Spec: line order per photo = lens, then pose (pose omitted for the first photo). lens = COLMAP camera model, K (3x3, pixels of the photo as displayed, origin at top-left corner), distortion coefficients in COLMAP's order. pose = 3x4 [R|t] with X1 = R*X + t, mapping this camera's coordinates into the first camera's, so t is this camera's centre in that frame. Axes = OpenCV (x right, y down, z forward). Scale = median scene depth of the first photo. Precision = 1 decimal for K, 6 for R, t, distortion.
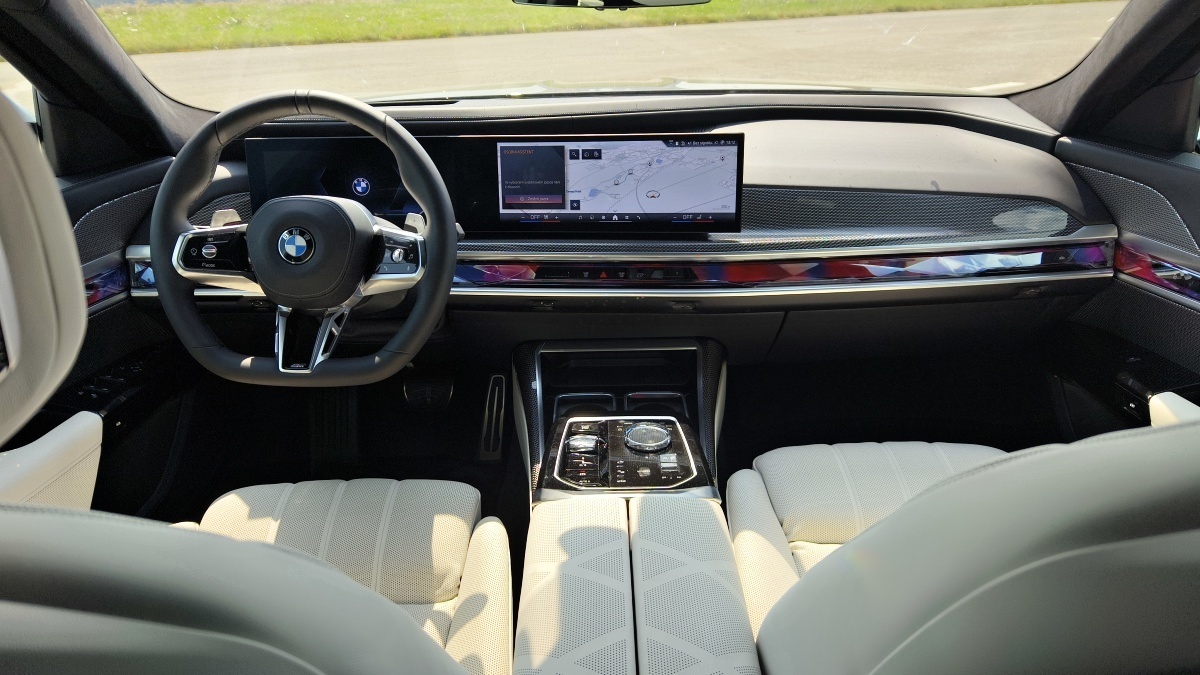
lens RADIAL K [[810.8, 0, 589.0], [0, 810.8, 349.7], [0, 0, 1]] dist [0.021089, -0.017514]
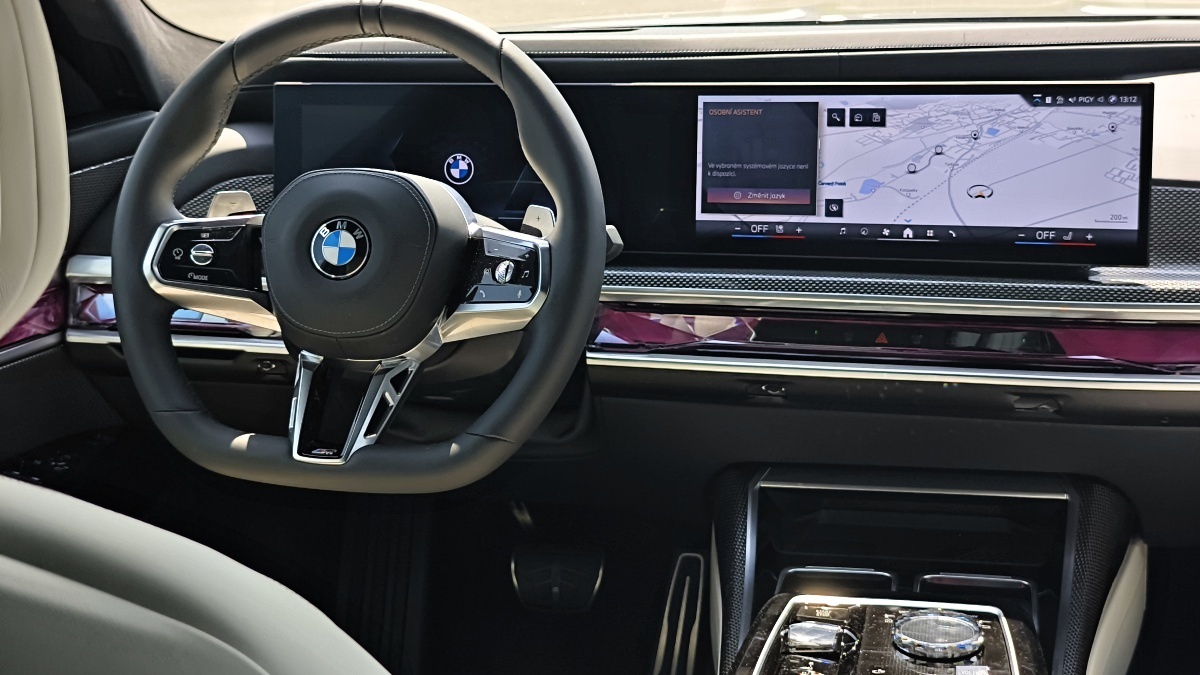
lens RADIAL K [[1774.1, 0, 592.1], [0, 1774.1, 327.0], [0, 0, 1]] dist [0.020849, 0.000000]
pose [[0.978133, 0.042002, -0.203694, 0.071616], [-0.072027, 0.987198, -0.142312, 0.082614], [0.195109, 0.153871, 0.968636, -0.173752]]
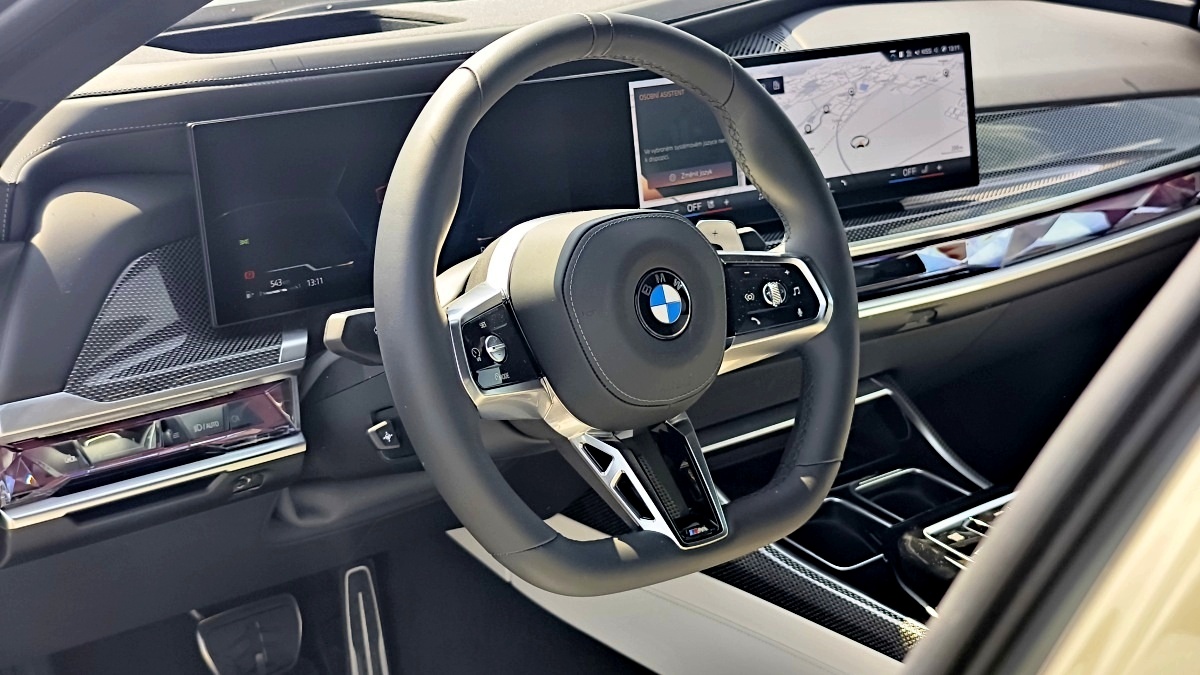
lens RADIAL K [[1774.1, 0, 603.4], [0, 1774.1, 330.5], [0, 0, 1]] dist [0.020849, 0.000000]
pose [[0.762216, -0.176656, 0.622751, -0.910343], [0.225631, 0.974213, 0.000195, -0.099666], [-0.606727, 0.140364, 0.782420, 0.111064]]
